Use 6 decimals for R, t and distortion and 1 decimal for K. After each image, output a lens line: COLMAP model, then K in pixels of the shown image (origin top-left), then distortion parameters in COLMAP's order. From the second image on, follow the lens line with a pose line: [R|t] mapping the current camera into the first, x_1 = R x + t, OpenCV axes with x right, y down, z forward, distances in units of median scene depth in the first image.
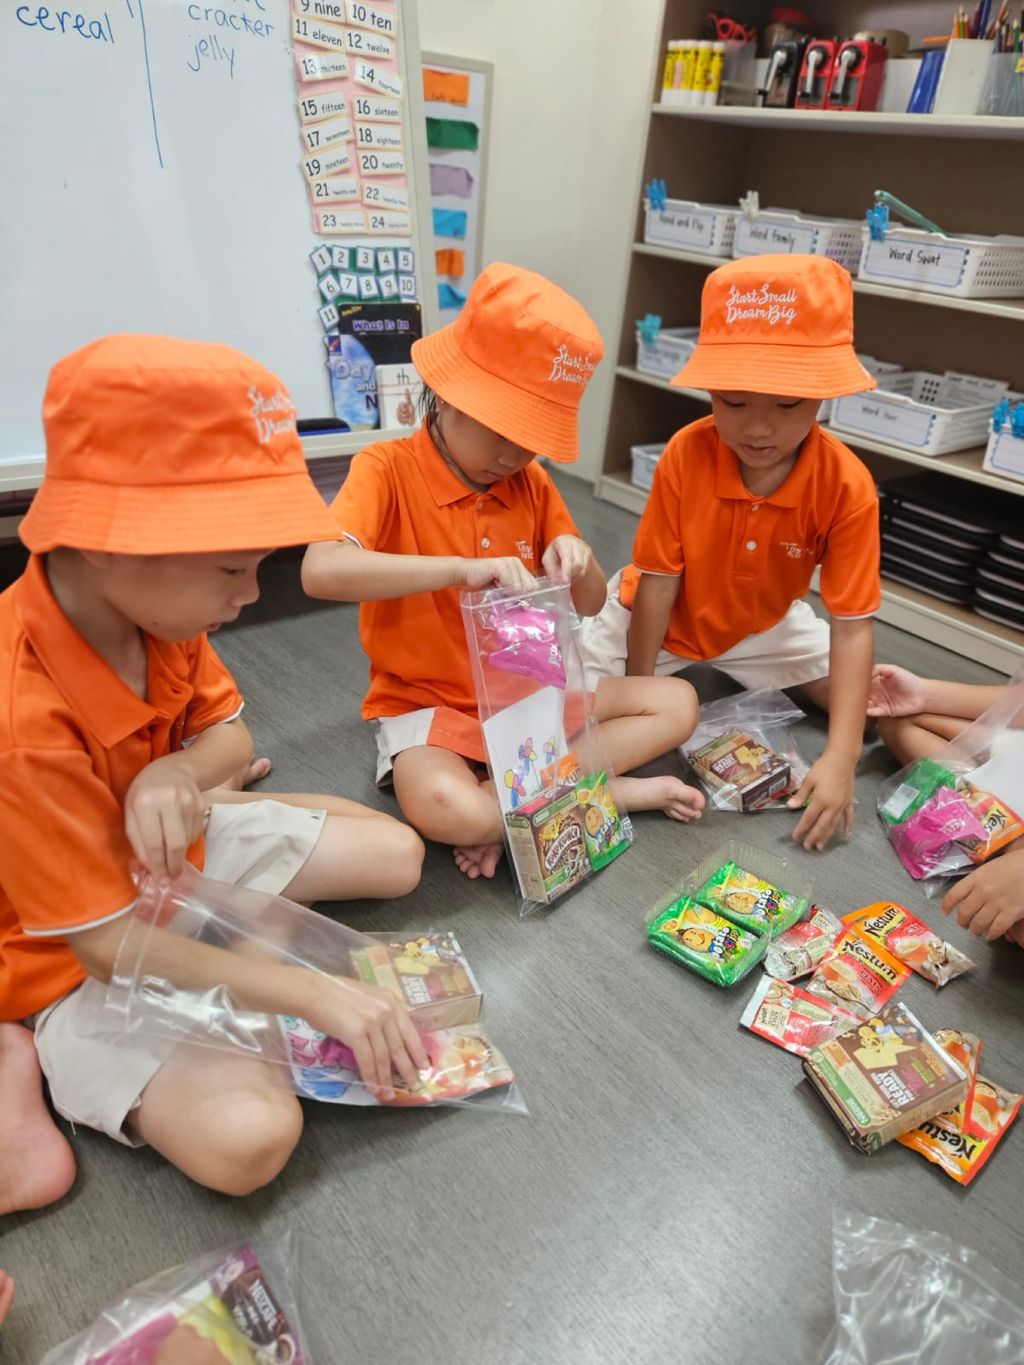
lens RADIAL K [[983.1, 0, 509.7], [0, 983.1, 691.0], [0, 0, 1]] dist [0.020156, -0.050881]
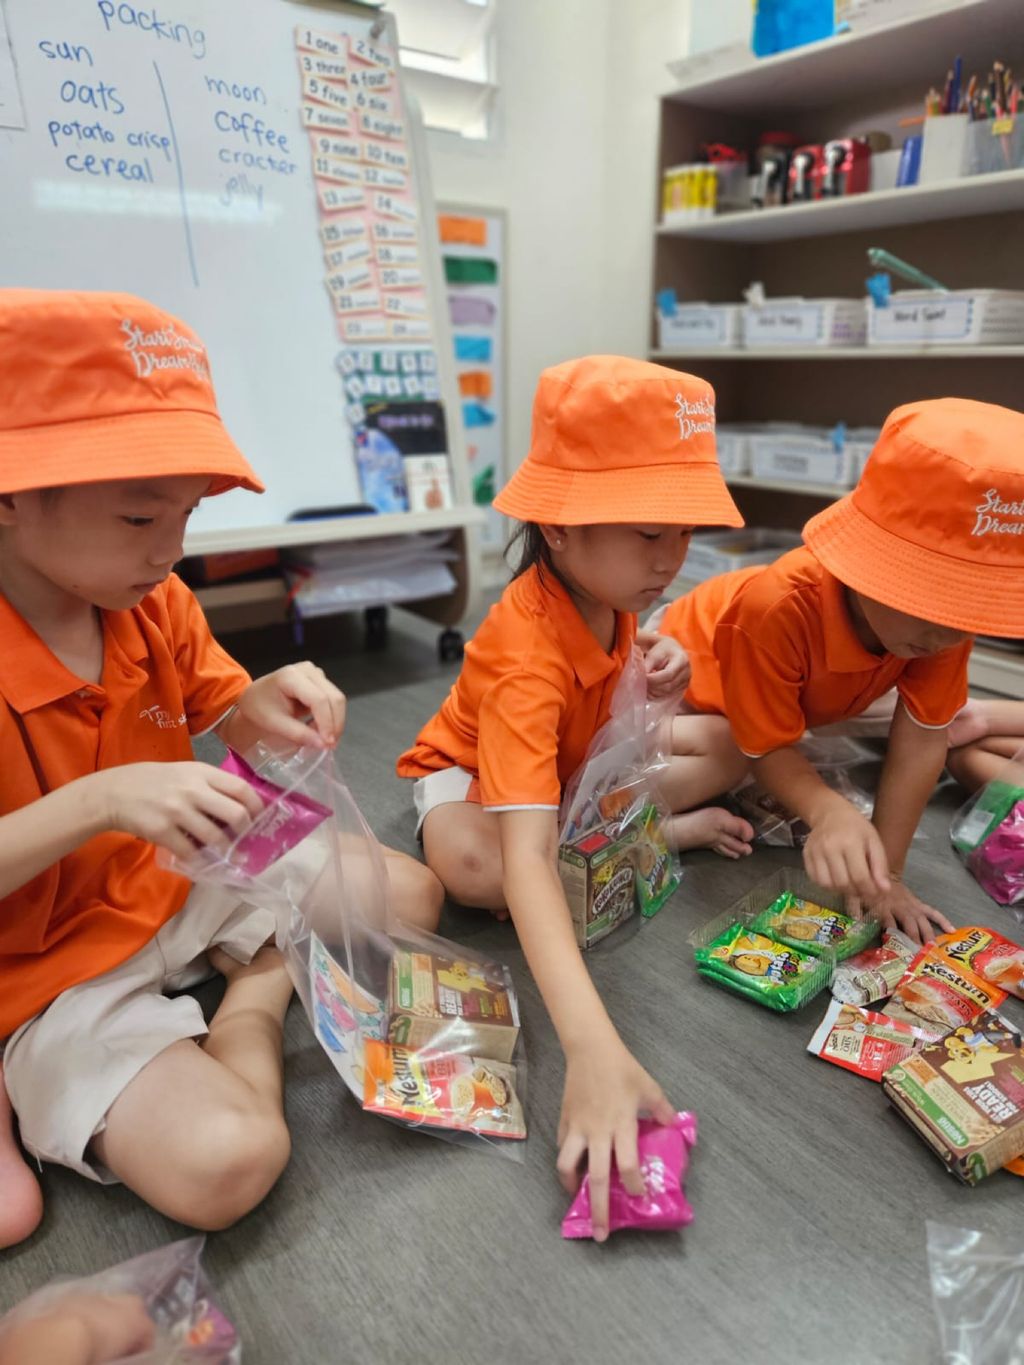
lens RADIAL K [[978.9, 0, 512.0], [0, 978.9, 682.5], [0, 0, 1]] dist [0.006732, -0.032451]
pose [[0.995133, -0.066539, -0.072679, 0.045347], [0.050557, 0.977869, -0.203017, 0.139066], [0.084579, 0.198354, 0.976474, 0.055180]]
